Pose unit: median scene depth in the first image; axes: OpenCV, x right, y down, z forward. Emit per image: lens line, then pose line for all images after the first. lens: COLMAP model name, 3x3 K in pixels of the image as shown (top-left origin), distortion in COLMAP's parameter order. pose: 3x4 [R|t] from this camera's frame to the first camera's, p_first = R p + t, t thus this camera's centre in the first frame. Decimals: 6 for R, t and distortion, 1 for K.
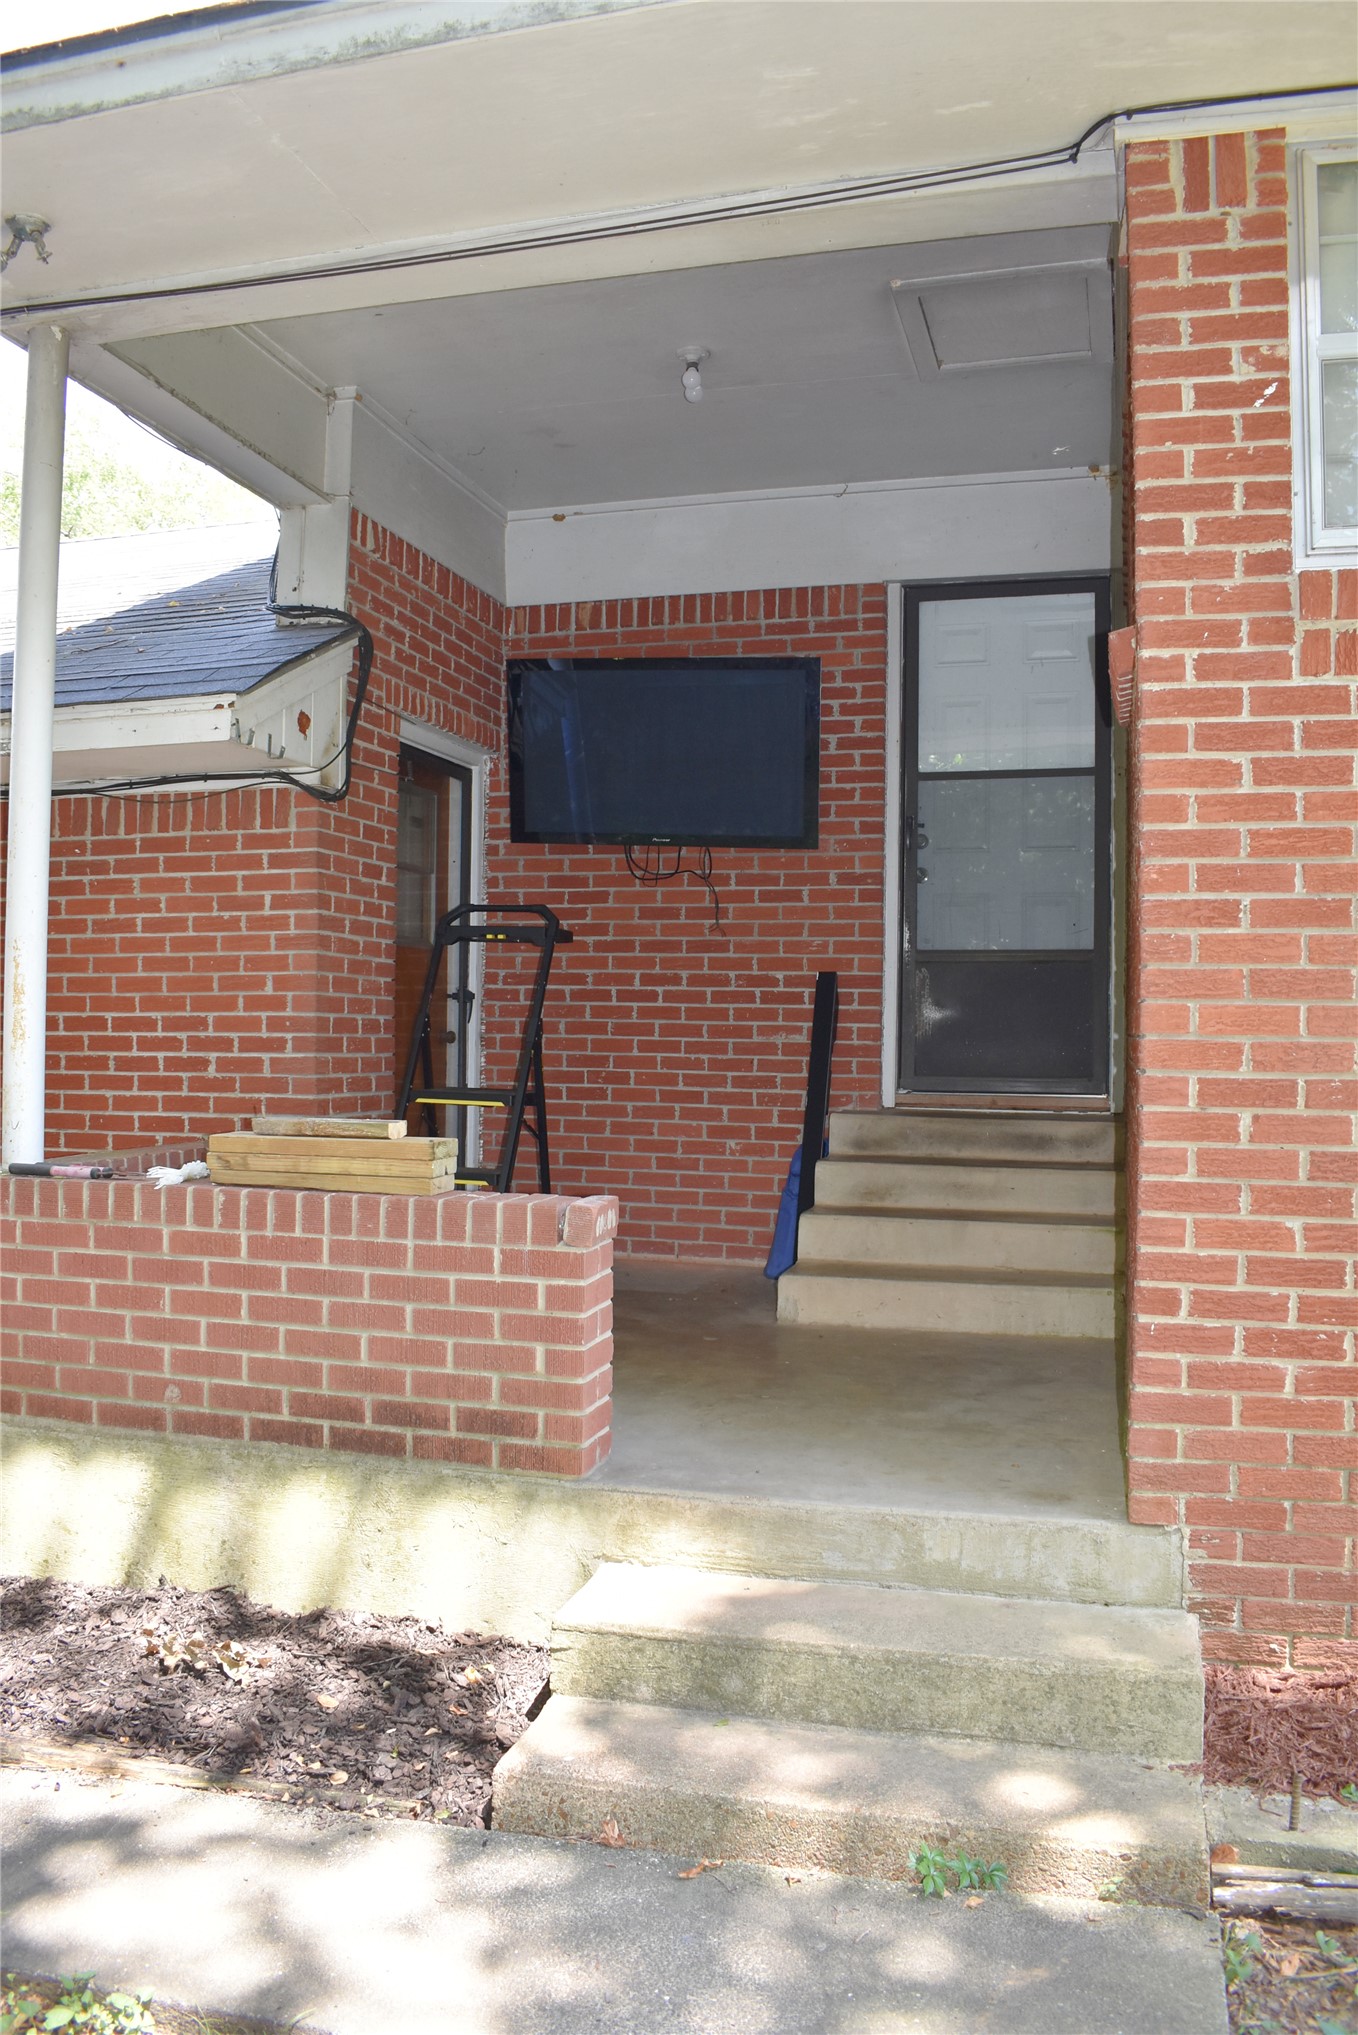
lens RADIAL K [[1586.8, 0, 660.5], [0, 1586.8, 1017.5], [0, 0, 1]] dist [-0.099097, 0.024494]
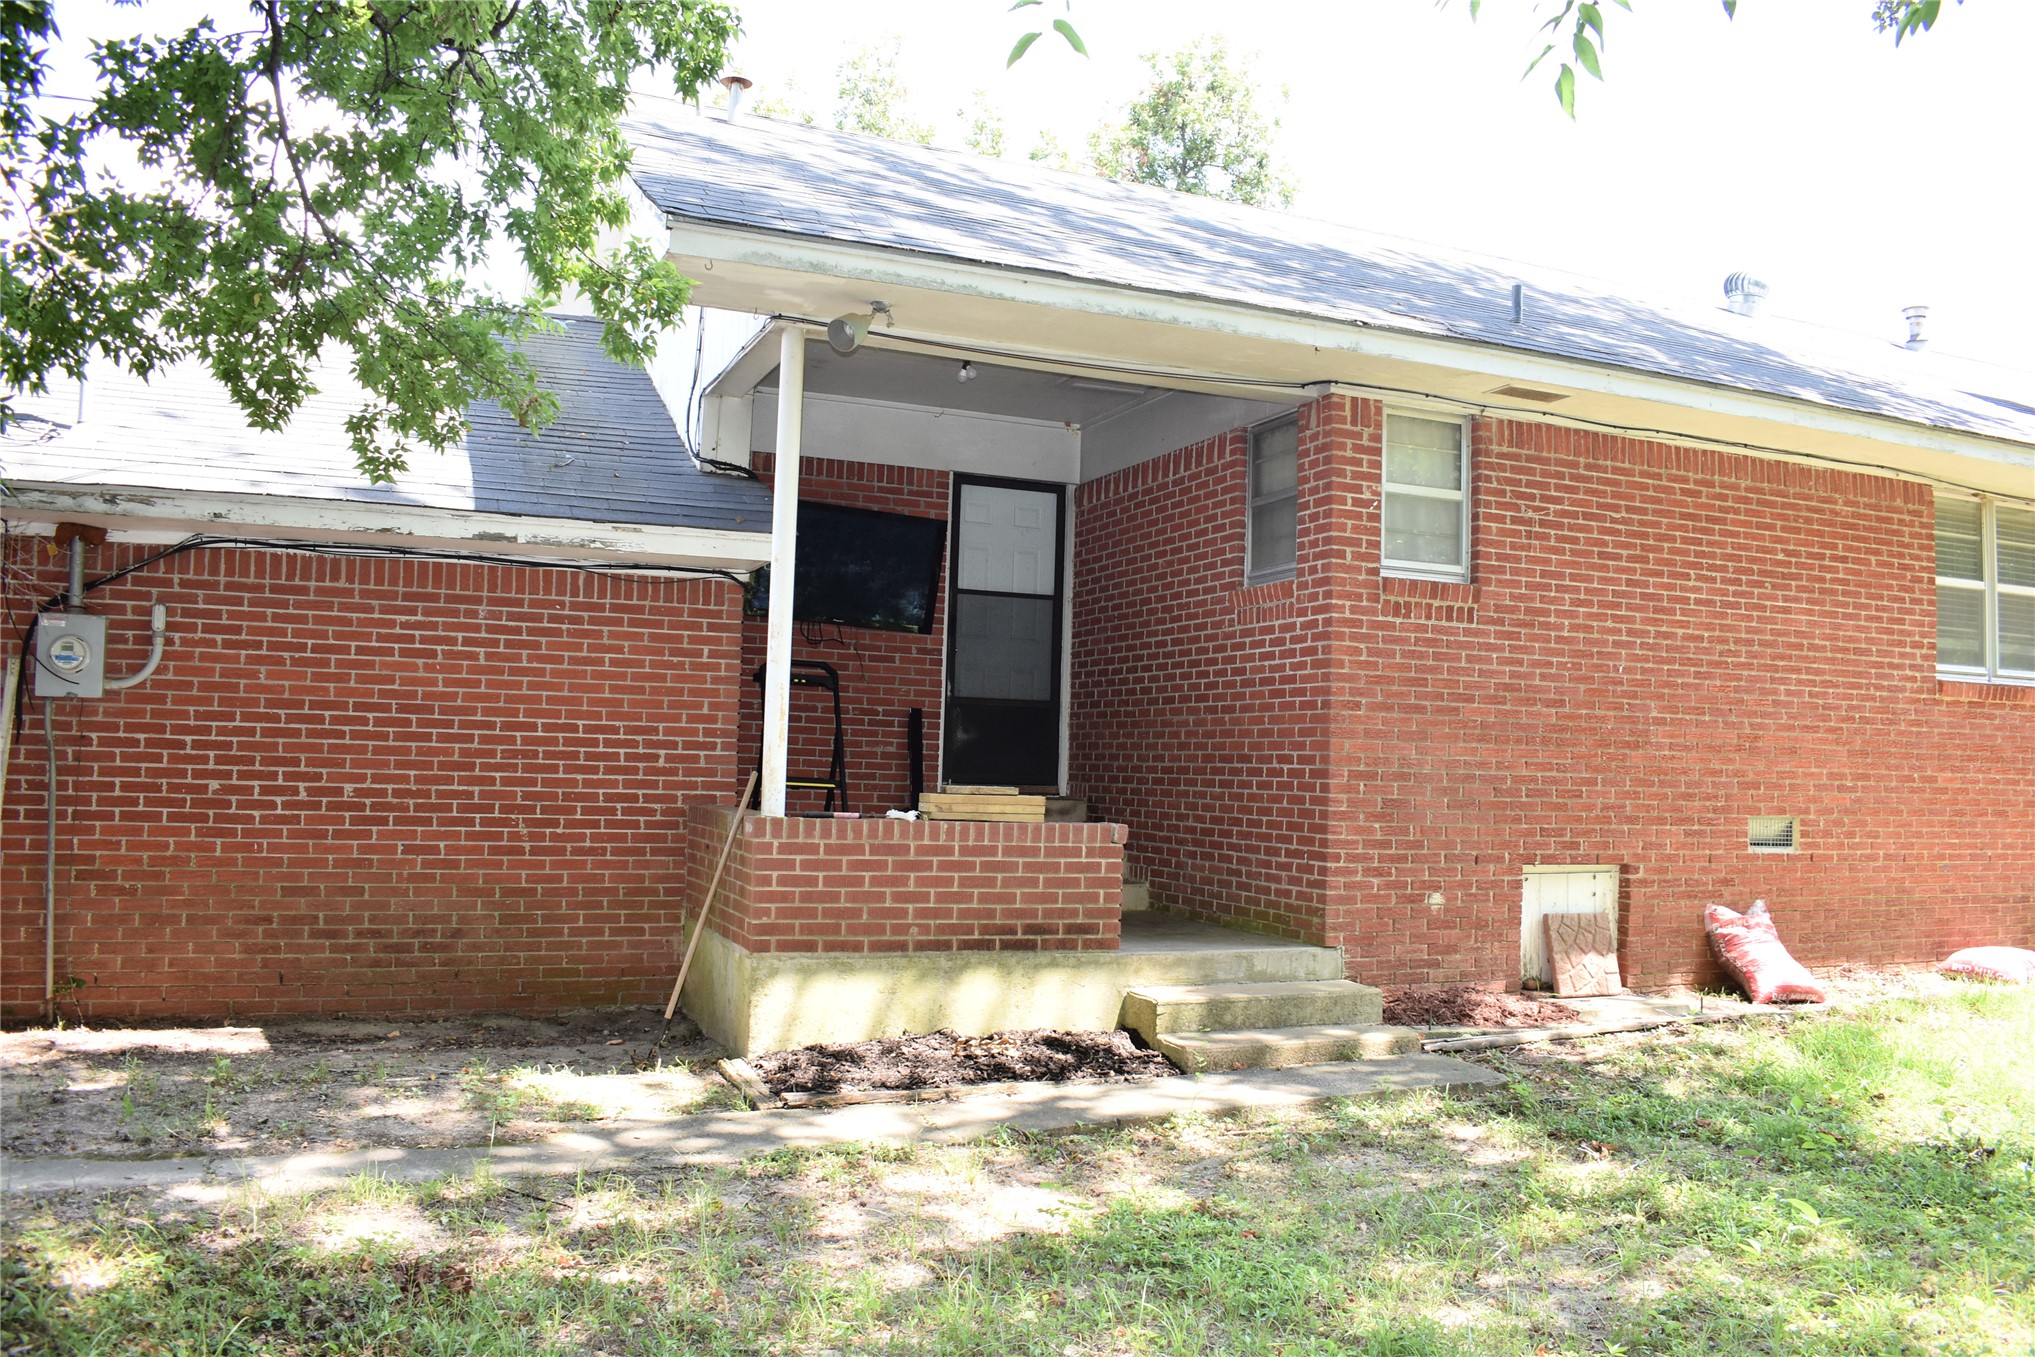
lens RADIAL K [[1586.8, 0, 1008.2], [0, 1586.8, 673.8], [0, 0, 1]] dist [-0.099097, 0.024494]
pose [[0.794250, 0.050897, 0.605455, -1.404192], [-0.028366, 0.998505, -0.046726, 0.015797], [-0.606928, 0.019938, 0.794506, -0.603916]]
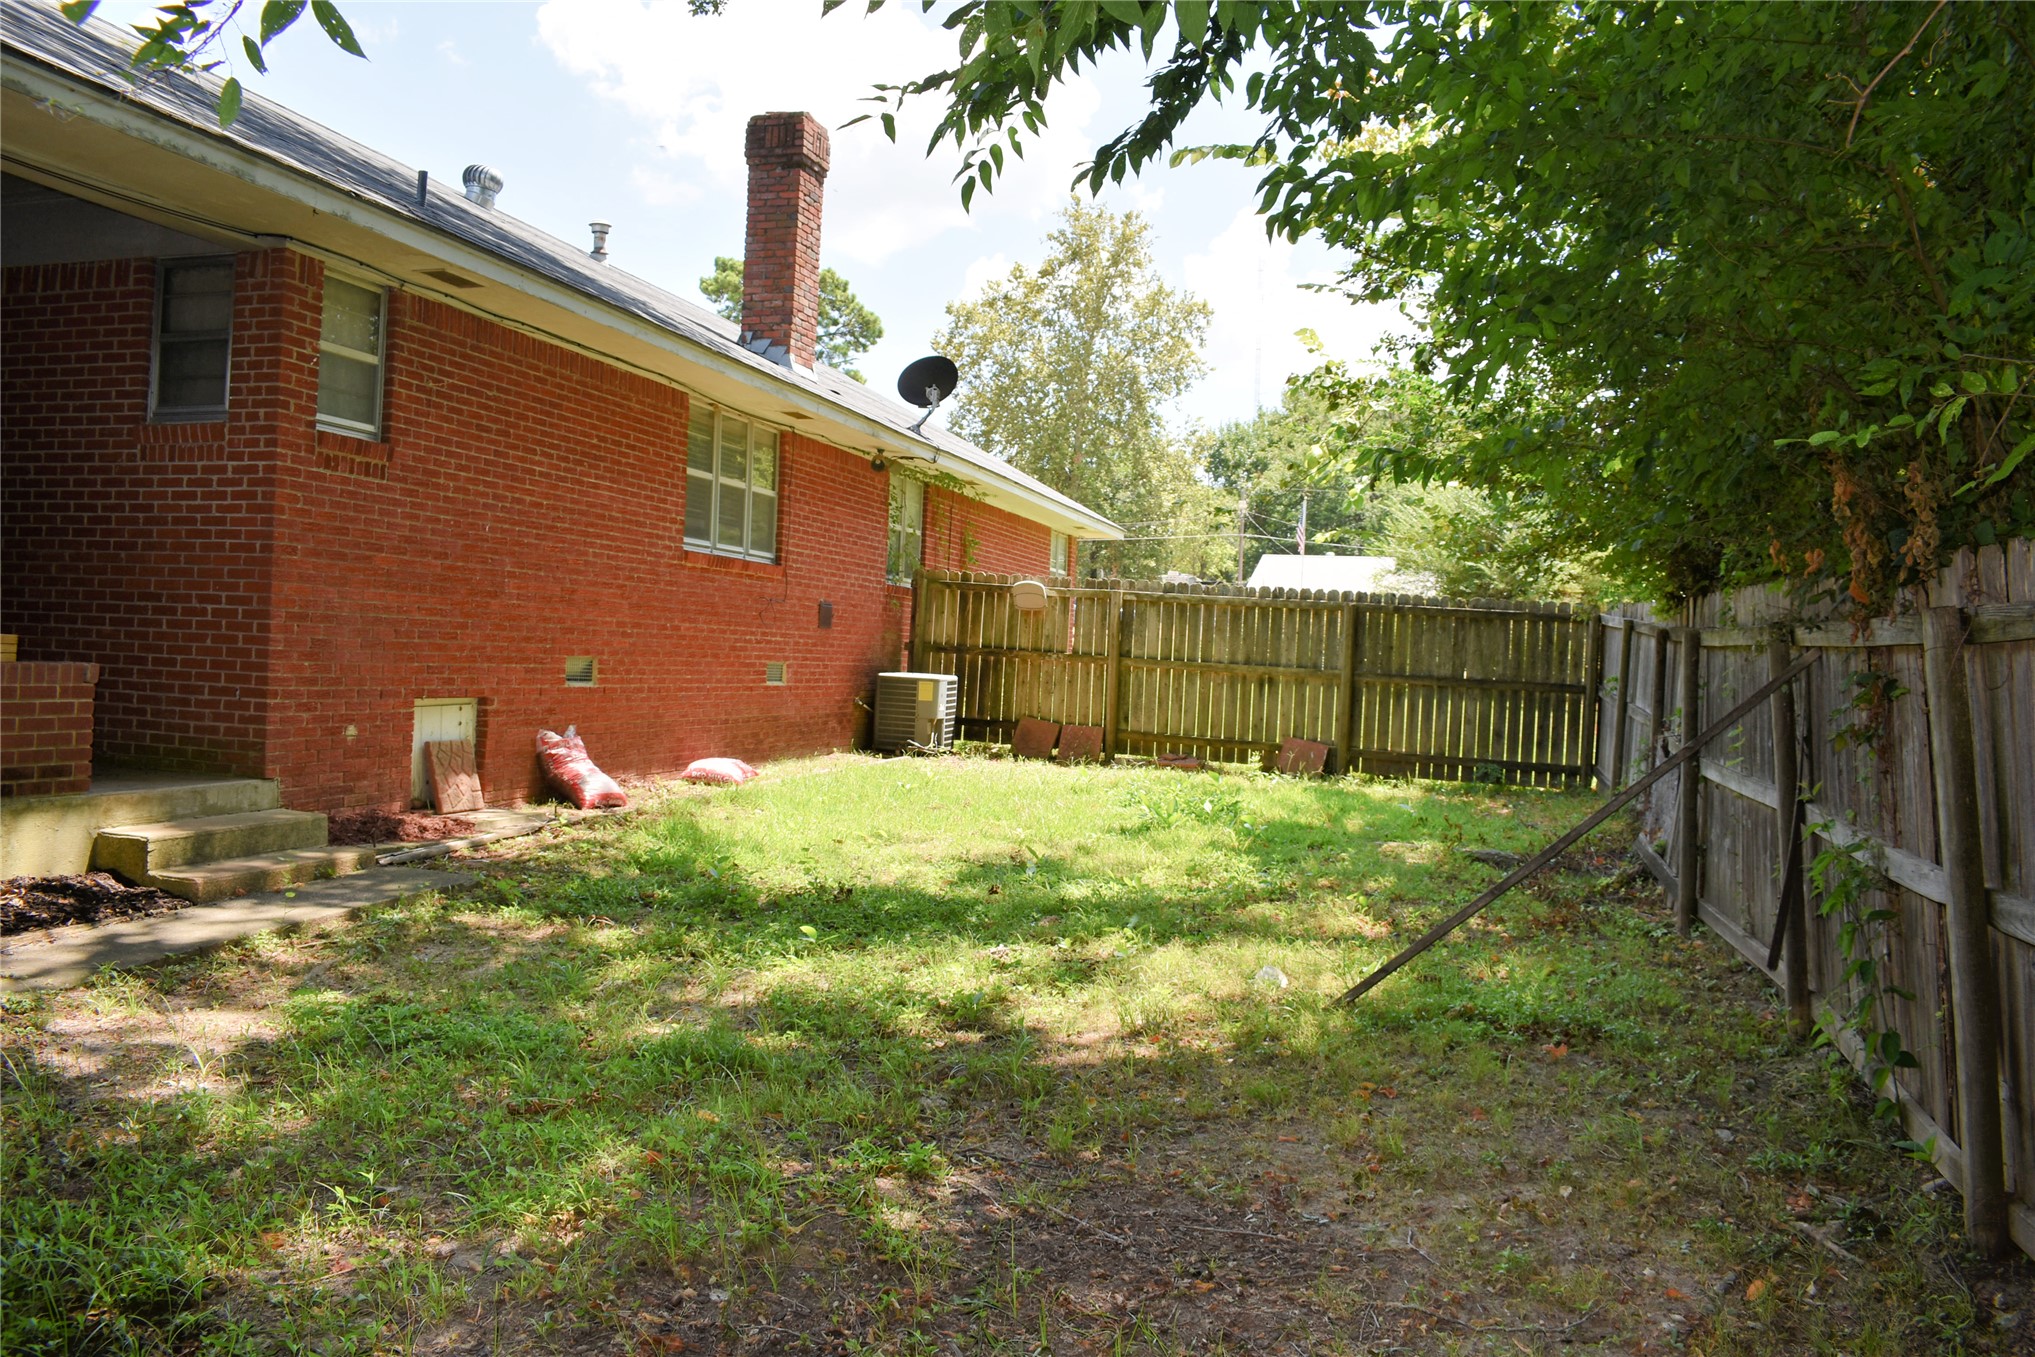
lens RADIAL K [[1586.8, 0, 999.1], [0, 1586.8, 667.8], [0, 0, 1]] dist [-0.099097, 0.024494]
pose [[0.019404, -0.013152, 0.999725, -1.948816], [-0.050401, 0.998629, 0.014116, 0.030874], [-0.998541, -0.050661, 0.018715, -0.240614]]
